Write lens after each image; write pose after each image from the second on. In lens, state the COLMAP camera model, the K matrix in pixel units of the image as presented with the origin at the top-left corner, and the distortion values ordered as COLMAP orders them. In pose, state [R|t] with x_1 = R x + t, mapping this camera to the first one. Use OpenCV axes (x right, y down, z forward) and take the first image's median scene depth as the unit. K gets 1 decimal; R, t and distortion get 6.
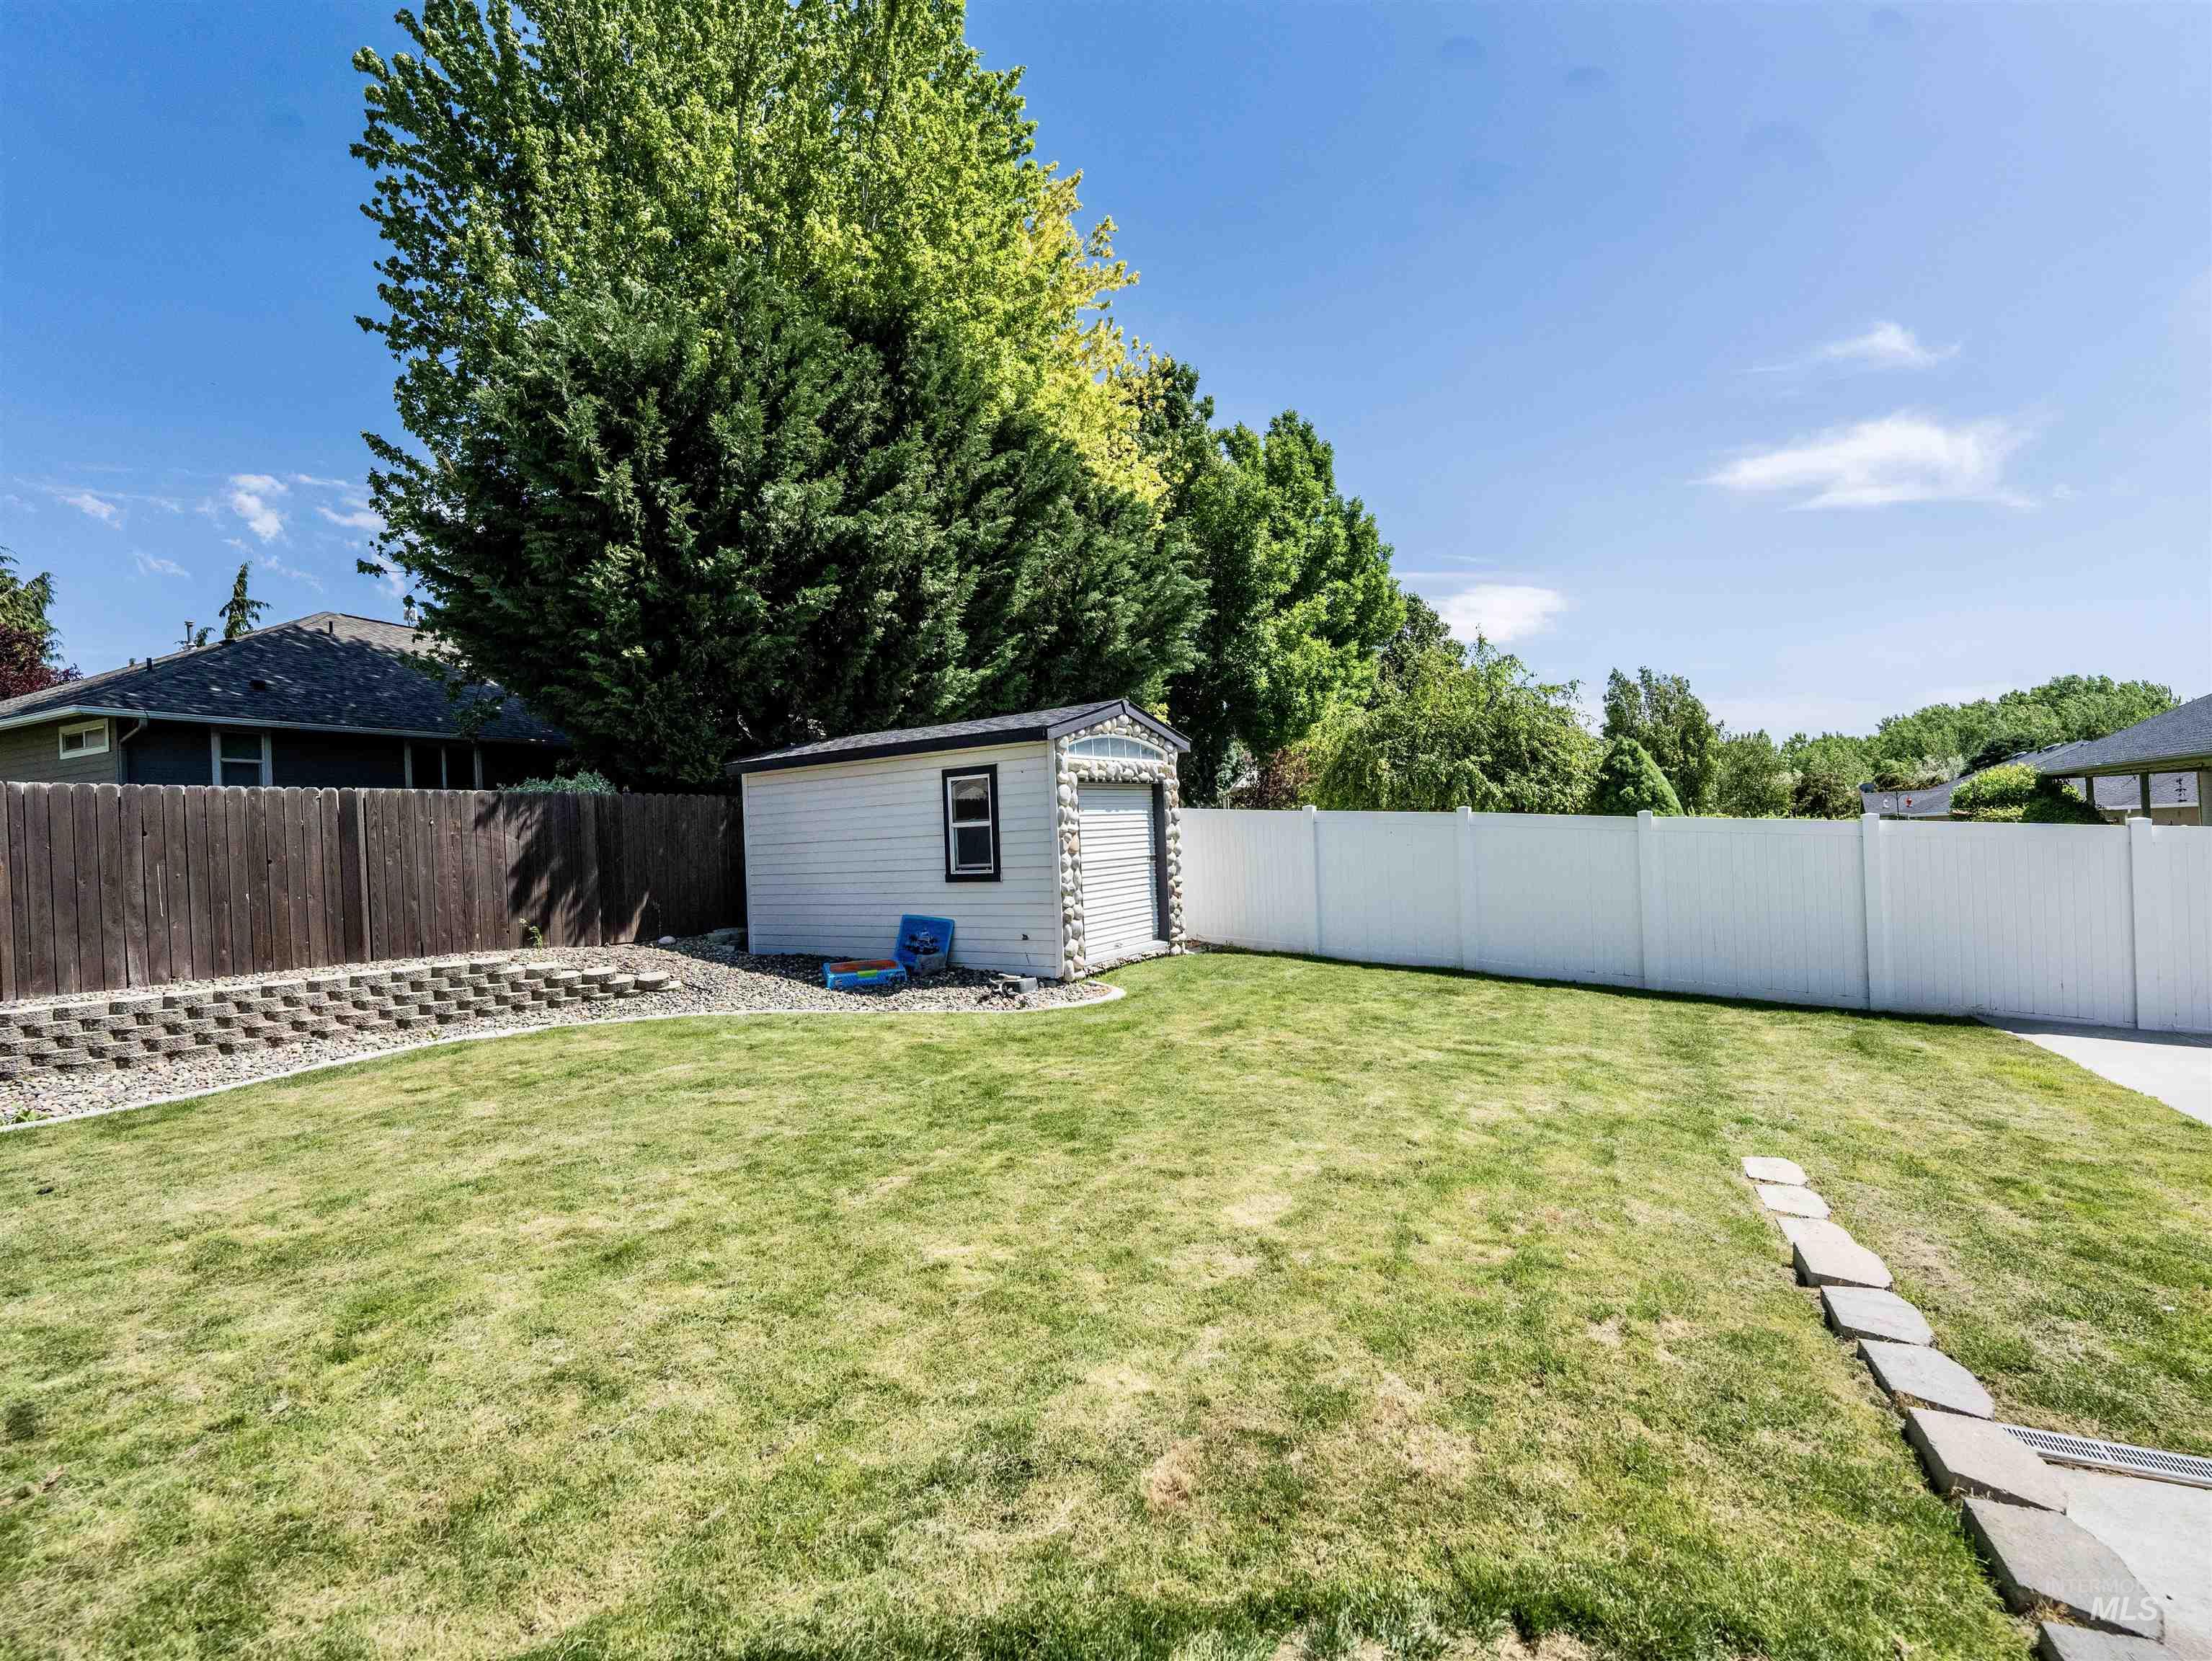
lens RADIAL K [[990.9, 0, 1072.7], [0, 990.9, 898.4], [0, 0, 1]] dist [-0.004089, -0.000806]
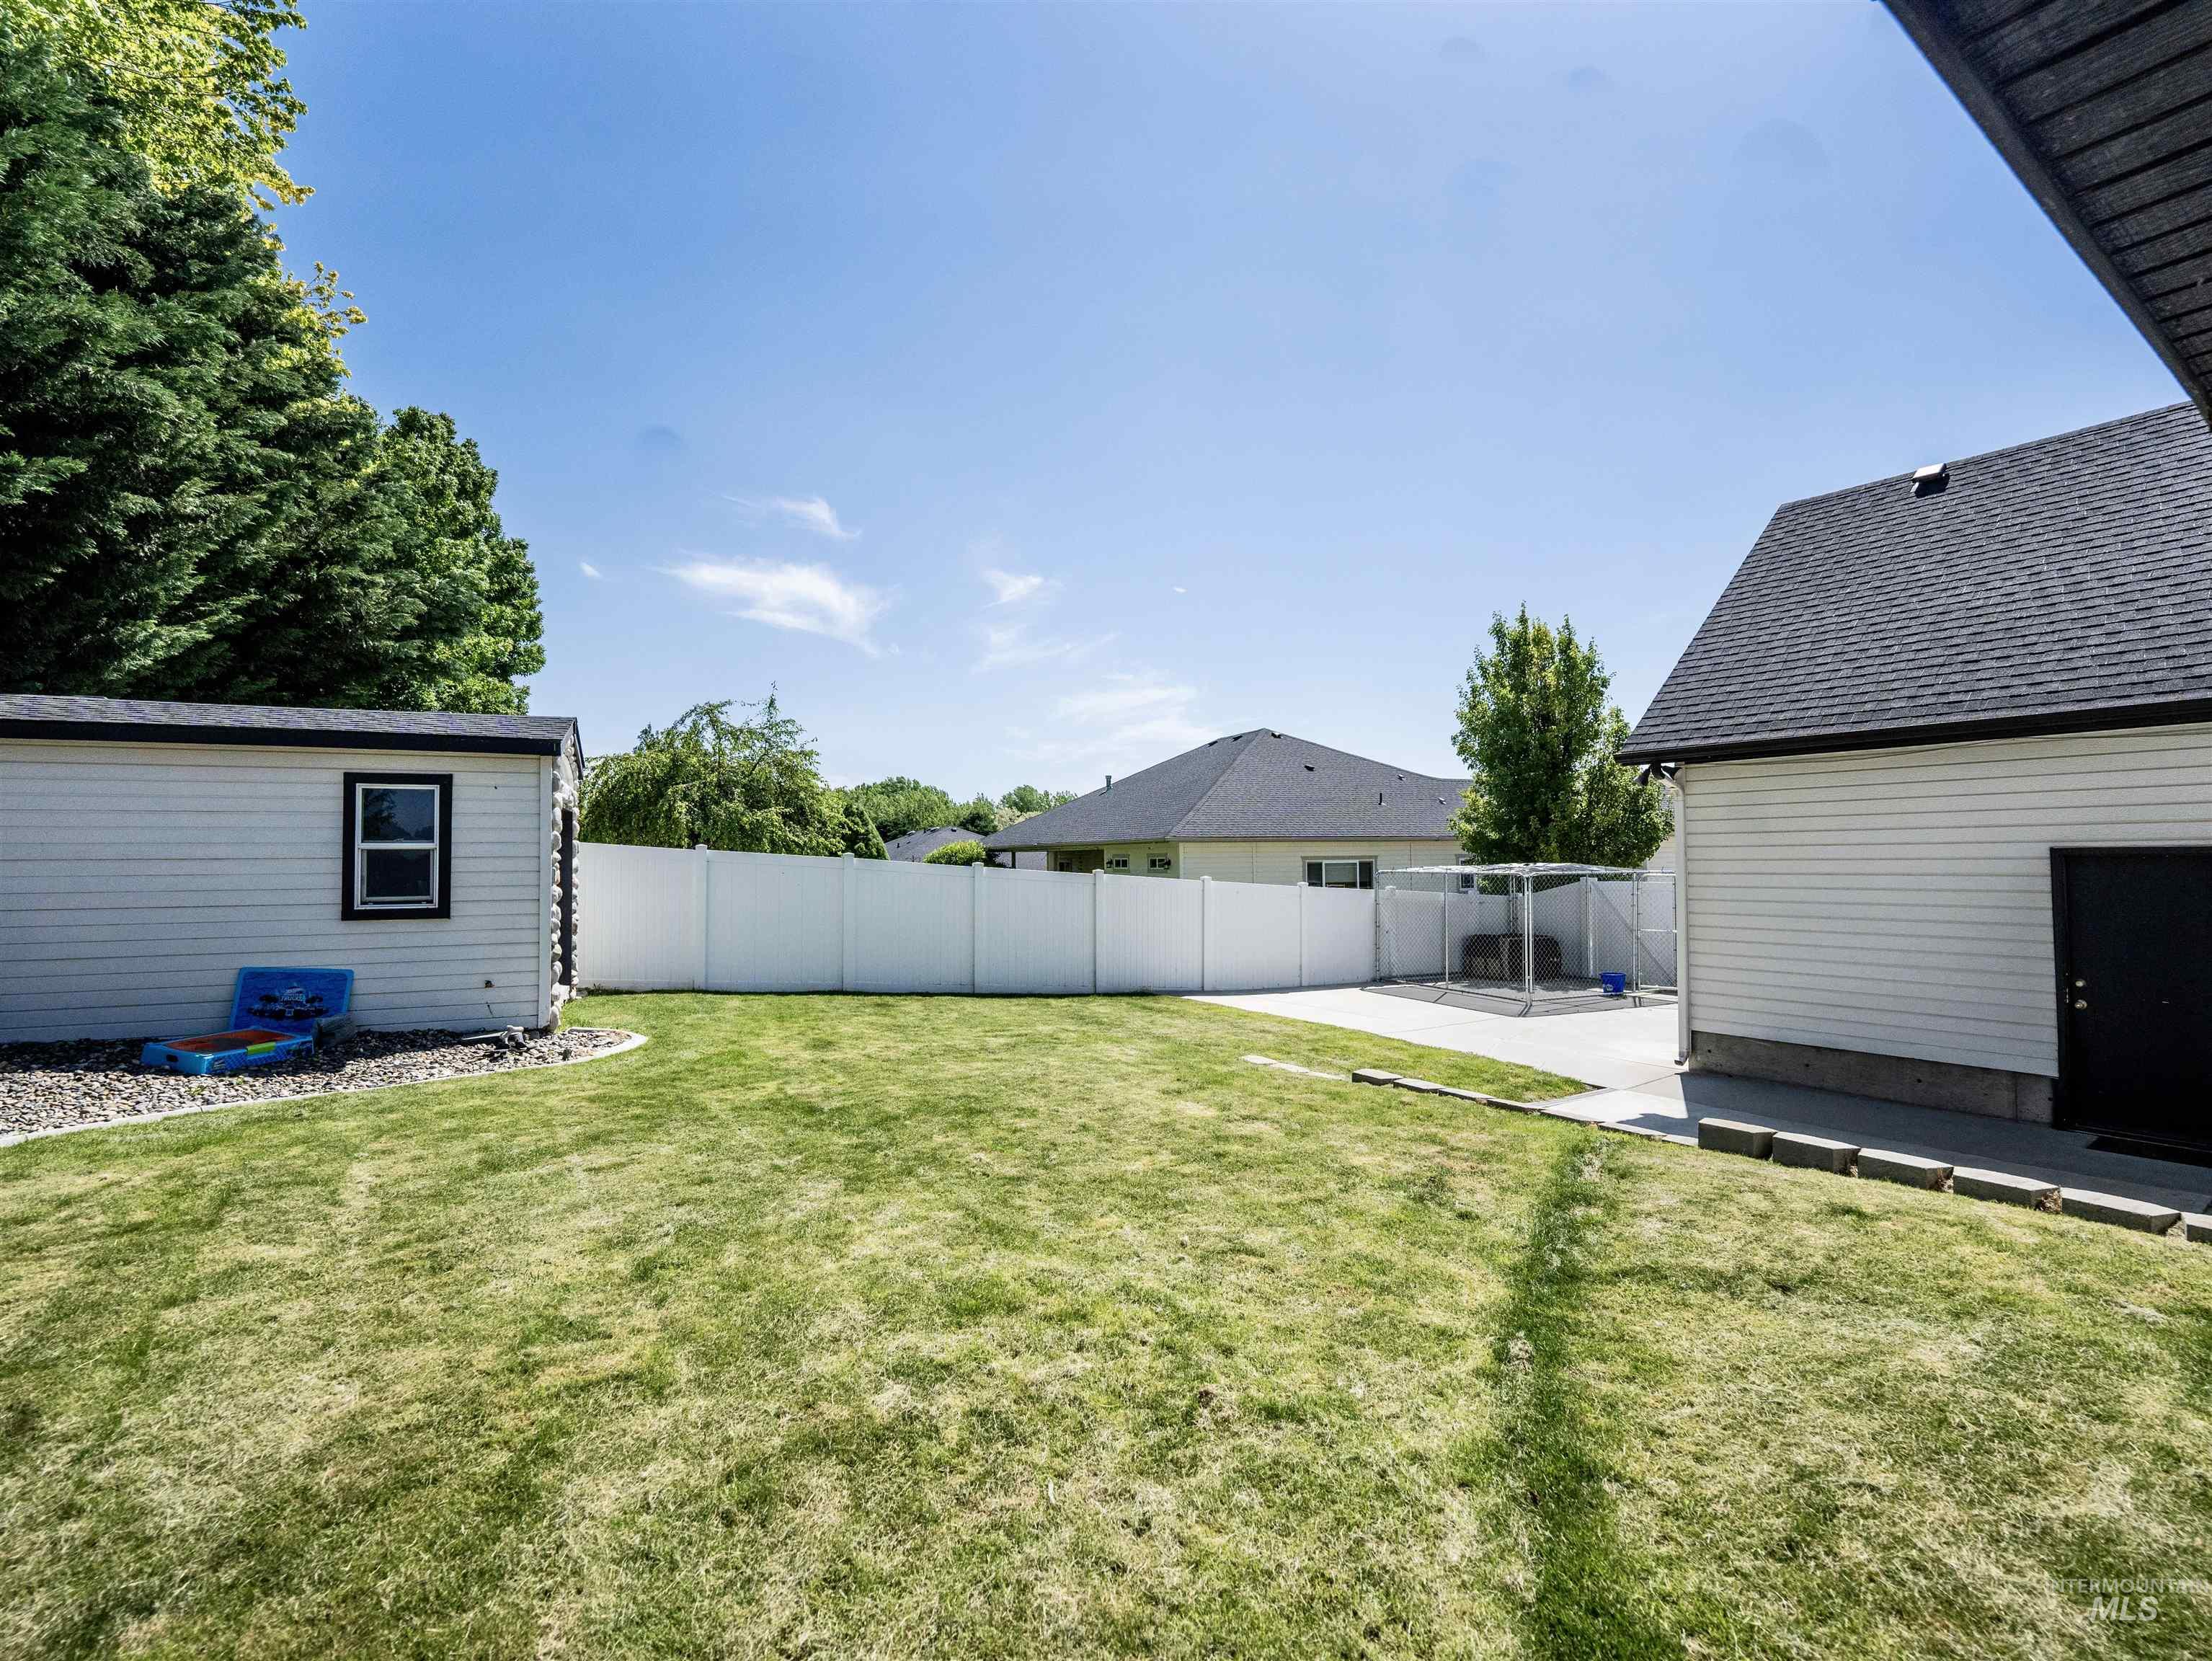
lens RADIAL K [[1000.8, 0, 1104.9], [0, 1000.8, 835.0], [0, 0, 1]] dist [-0.001409, -0.000067]
pose [[0.539258, 0.061507, 0.839891, -0.463172], [0.036746, 0.994661, -0.096434, 0.014176], [-0.841338, 0.082865, 0.534119, 0.097891]]
